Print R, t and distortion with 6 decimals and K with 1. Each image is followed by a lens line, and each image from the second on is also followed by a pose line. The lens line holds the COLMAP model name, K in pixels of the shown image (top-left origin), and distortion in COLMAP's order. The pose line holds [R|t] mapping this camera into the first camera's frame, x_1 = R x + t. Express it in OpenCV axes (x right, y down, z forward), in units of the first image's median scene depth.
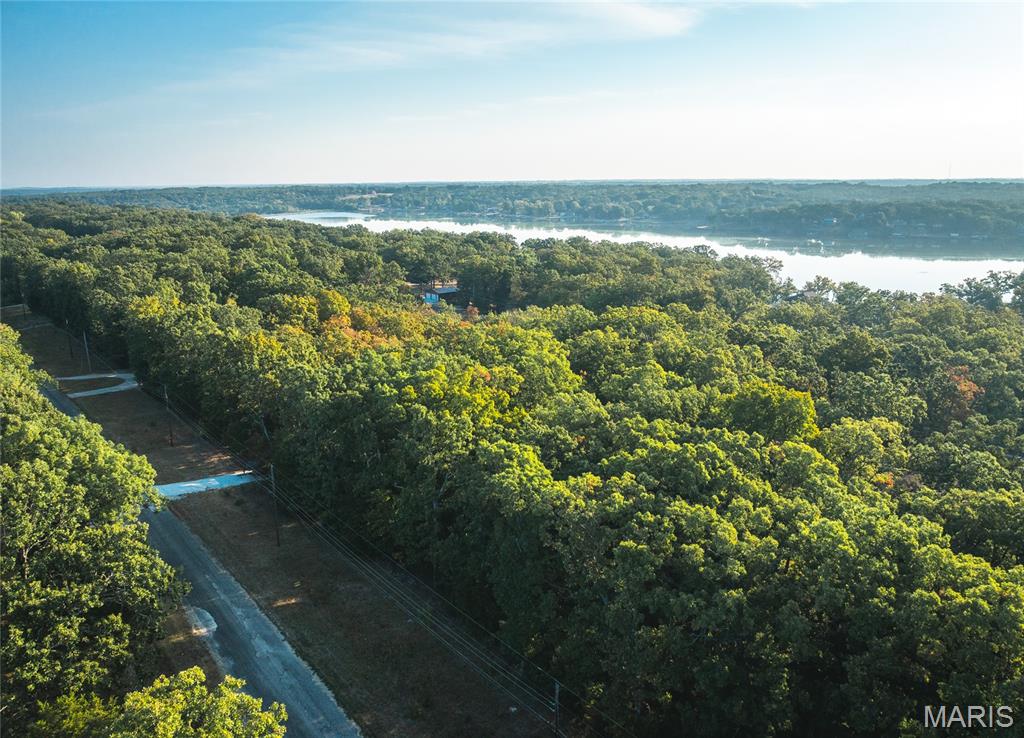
lens RADIAL K [[738.0, 0, 520.2], [0, 738.0, 370.3], [0, 0, 1]] dist [-0.058039, 0.030043]
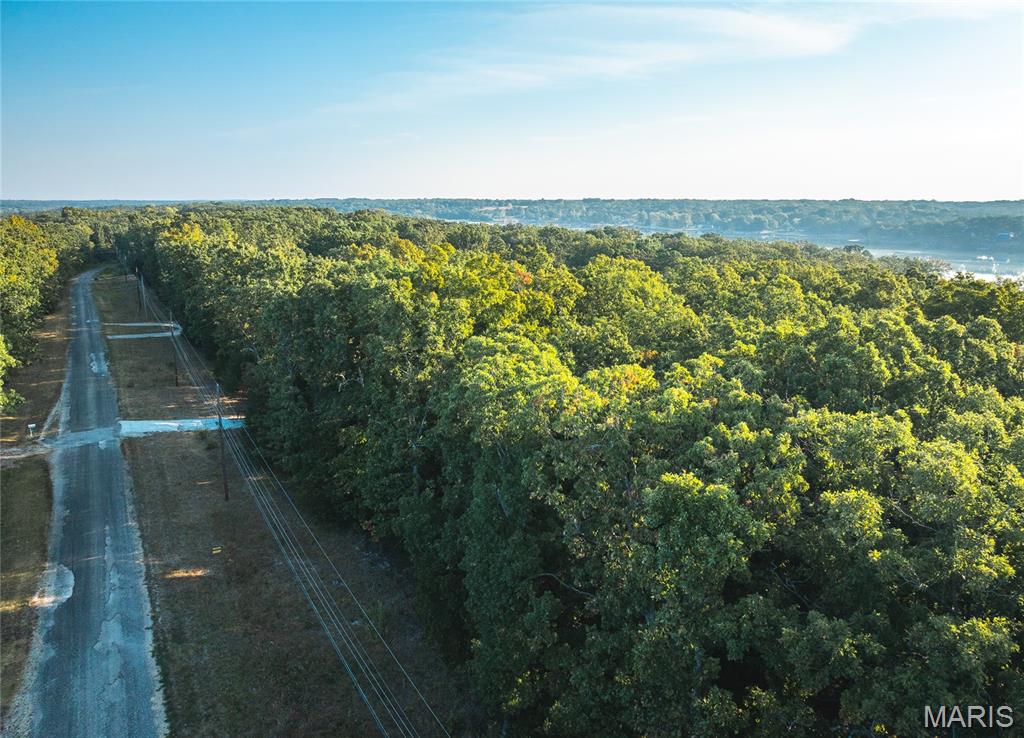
lens RADIAL K [[733.1, 0, 512.0], [0, 733.1, 369.0], [0, 0, 1]] dist [-0.049562, -0.004688]
pose [[0.980564, 0.052603, -0.189015, 0.101192], [-0.058238, 0.998005, -0.024380, 0.150855], [0.187356, 0.034914, 0.981671, 0.464080]]
